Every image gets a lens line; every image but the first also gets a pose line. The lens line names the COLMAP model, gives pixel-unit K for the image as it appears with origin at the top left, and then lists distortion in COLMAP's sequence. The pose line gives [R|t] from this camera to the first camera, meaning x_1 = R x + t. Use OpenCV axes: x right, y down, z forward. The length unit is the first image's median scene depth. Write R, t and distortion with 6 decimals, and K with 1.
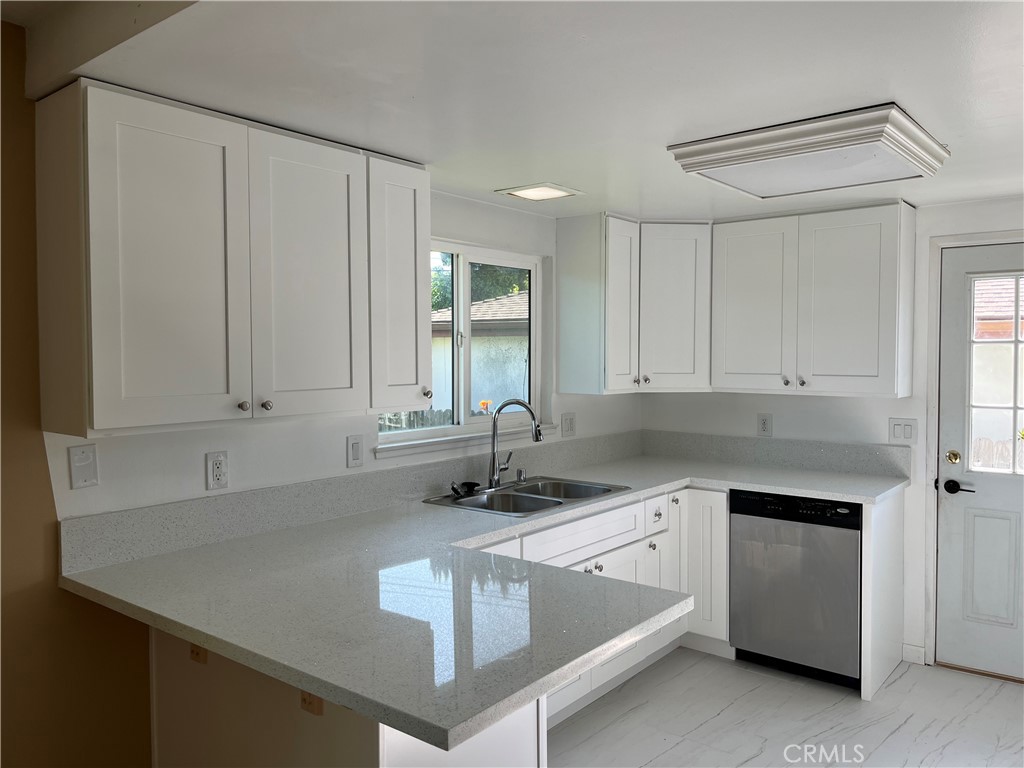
lens RADIAL K [[781.4, 0, 510.8], [0, 781.4, 377.3], [0, 0, 1]] dist [0.087203, -0.132153]
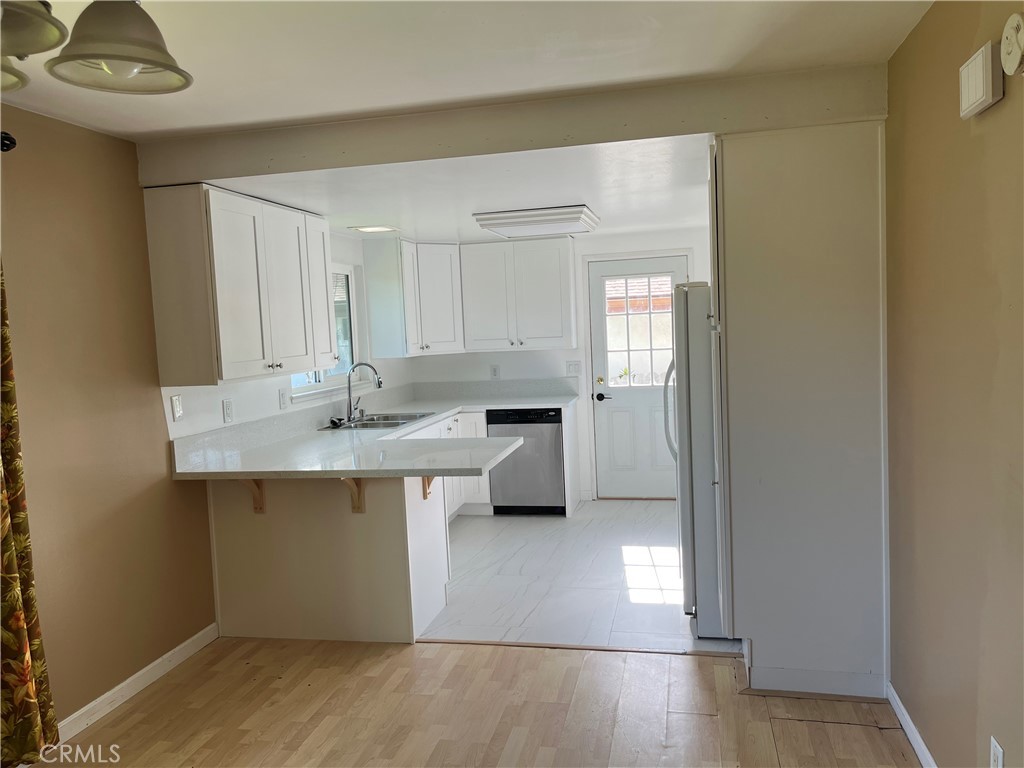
lens RADIAL K [[781.4, 0, 510.8], [0, 781.4, 377.3], [0, 0, 1]] dist [0.087203, -0.132153]
pose [[0.895849, -0.068343, 0.439072, -0.395779], [0.057872, 0.997630, 0.037207, 0.017004], [-0.440574, -0.007922, 0.897681, -0.492090]]
